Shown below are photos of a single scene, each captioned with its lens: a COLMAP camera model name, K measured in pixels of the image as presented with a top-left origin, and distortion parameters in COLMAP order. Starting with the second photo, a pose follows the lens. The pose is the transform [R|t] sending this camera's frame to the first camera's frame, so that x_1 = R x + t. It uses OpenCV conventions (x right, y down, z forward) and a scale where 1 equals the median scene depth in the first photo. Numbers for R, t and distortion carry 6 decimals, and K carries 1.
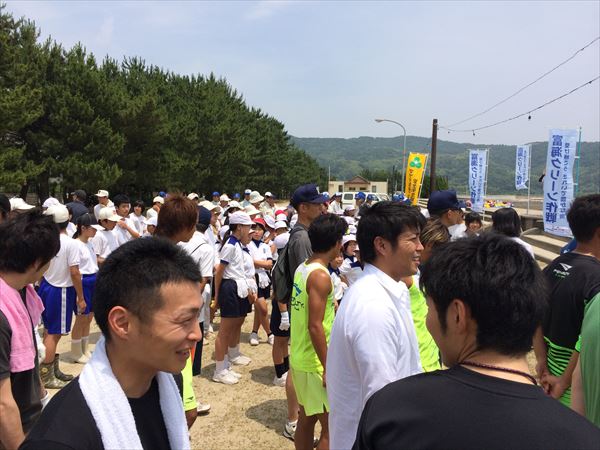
lens RADIAL K [[516.3, 0, 298.2], [0, 516.3, 228.0], [0, 0, 1]] dist [0.082657, -0.098475]
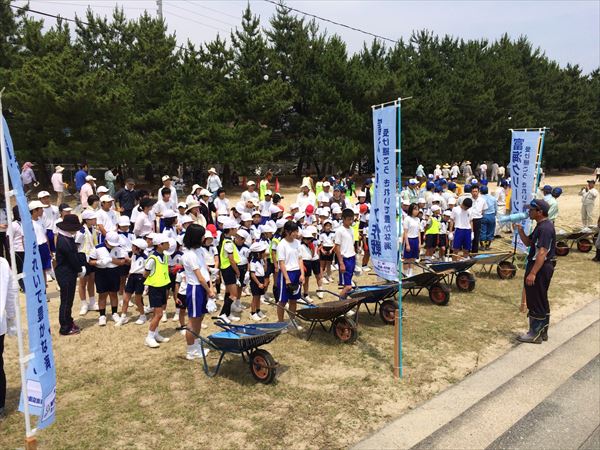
lens RADIAL K [[516.3, 0, 299.3], [0, 516.3, 225.3], [0, 0, 1]] dist [0.082657, -0.098475]
pose [[0.803485, 0.090182, -0.588455, 0.211553], [-0.051194, 0.995265, 0.082627, -0.023872], [0.593120, -0.036264, 0.804297, 0.014062]]
